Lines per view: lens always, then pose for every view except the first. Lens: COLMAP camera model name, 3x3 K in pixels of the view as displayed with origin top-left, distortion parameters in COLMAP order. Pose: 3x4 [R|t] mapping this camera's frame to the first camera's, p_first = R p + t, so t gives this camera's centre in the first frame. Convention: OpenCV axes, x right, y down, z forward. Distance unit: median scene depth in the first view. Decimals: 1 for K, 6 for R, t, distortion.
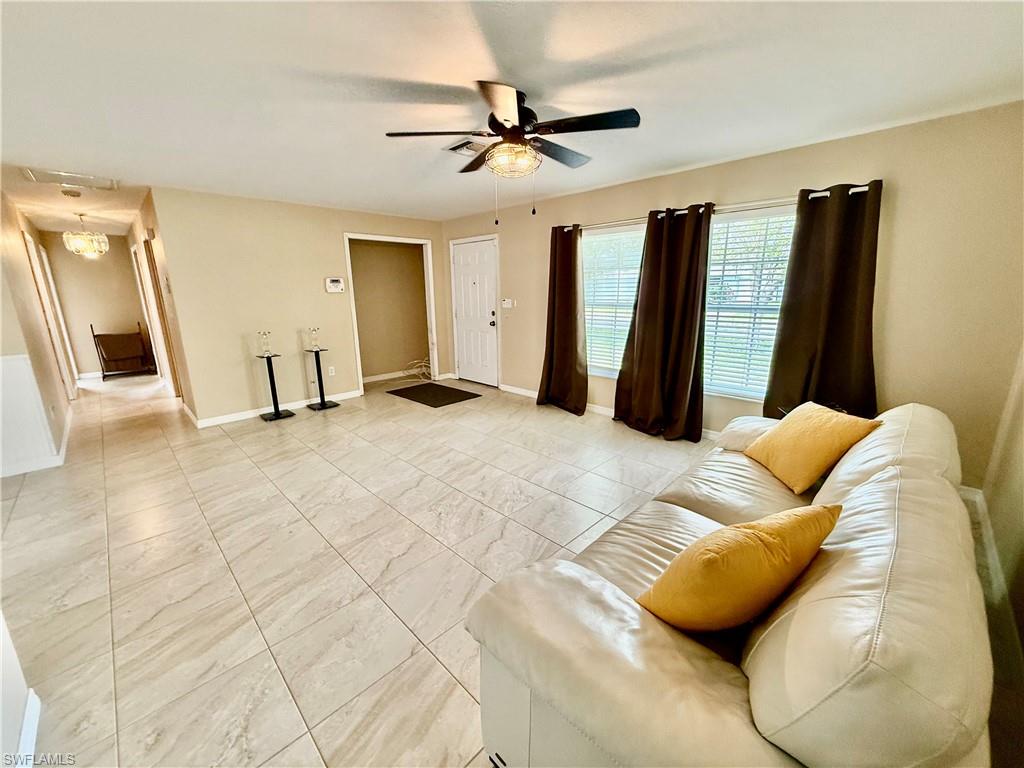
lens RADIAL K [[407.4, 0, 506.8], [0, 407.4, 380.1], [0, 0, 1]] dist [-0.000522, 0.000884]
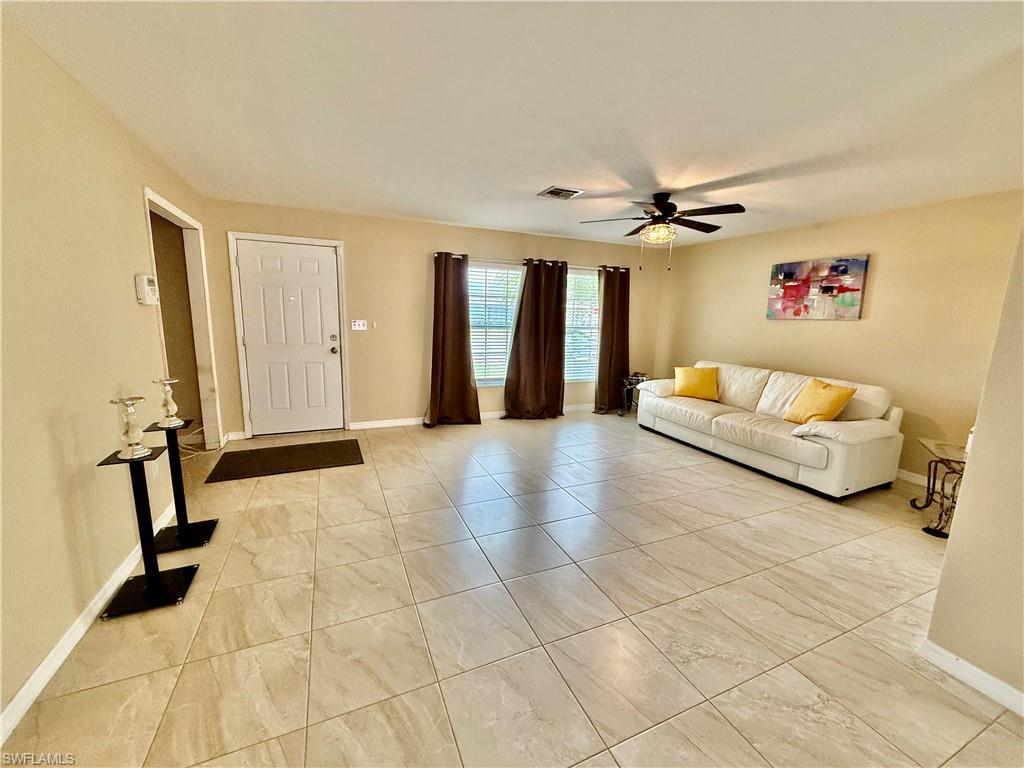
lens RADIAL K [[407.4, 0, 507.8], [0, 407.4, 384.7], [0, 0, 1]] dist [-0.000522, 0.000884]
pose [[0.359792, -0.139487, 0.922547, -0.796437], [0.175151, 0.981281, 0.080059, -0.093266], [-0.916445, 0.132780, 0.377489, 0.477726]]
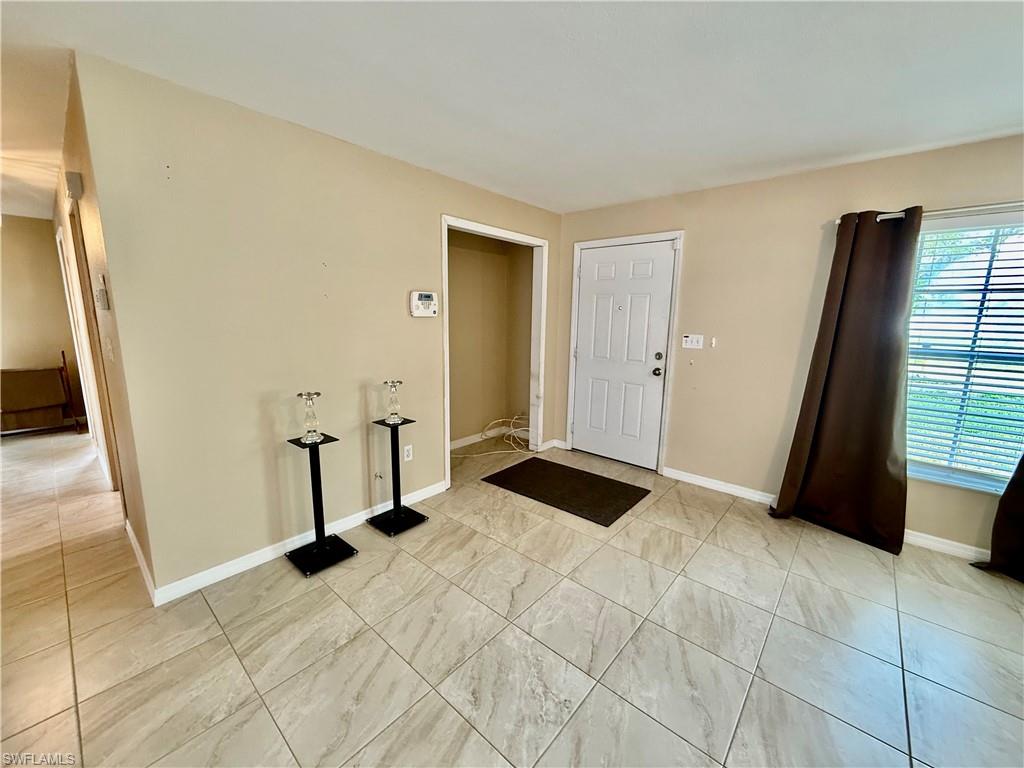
lens RADIAL K [[407.4, 0, 508.6], [0, 407.4, 381.6], [0, 0, 1]] dist [-0.000522, 0.000884]
pose [[0.997190, 0.017421, 0.072863, -0.374242], [-0.013286, 0.998294, -0.056861, -0.102662], [-0.073730, 0.055733, 0.995720, 0.469434]]
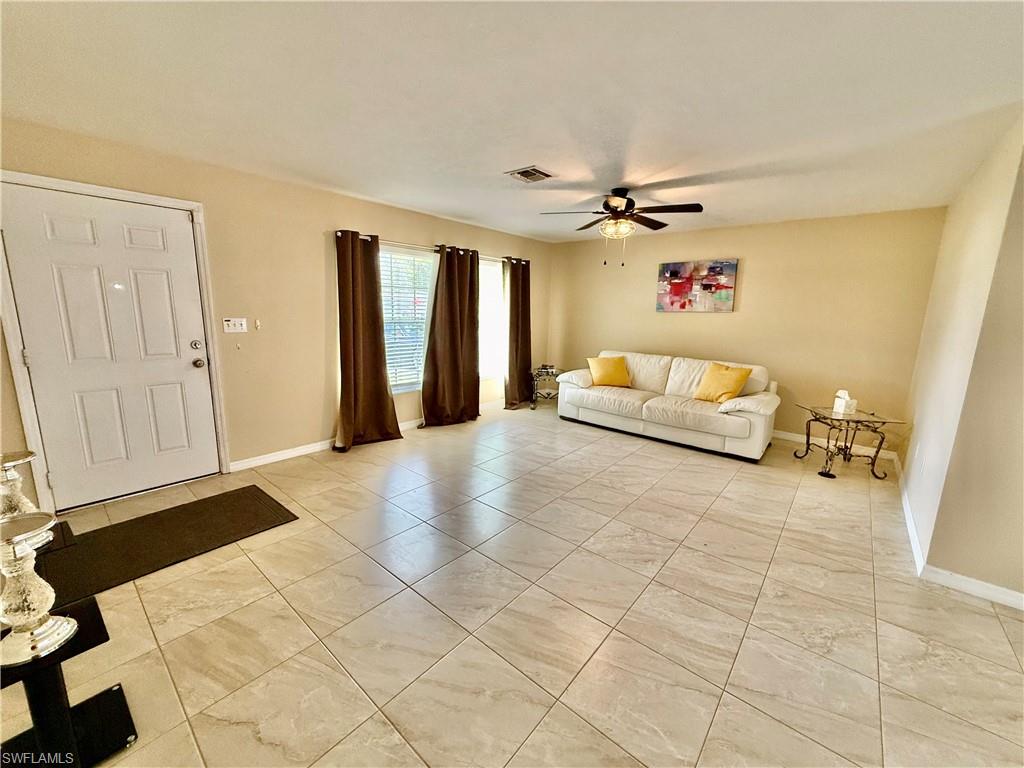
lens RADIAL K [[407.4, 0, 508.6], [0, 407.4, 385.1], [0, 0, 1]] dist [-0.000522, 0.000884]
pose [[-0.084417, -0.175376, 0.980876, -0.741626], [0.197514, 0.961911, 0.188984, -0.159427], [-0.976659, 0.209690, -0.046563, 0.753900]]
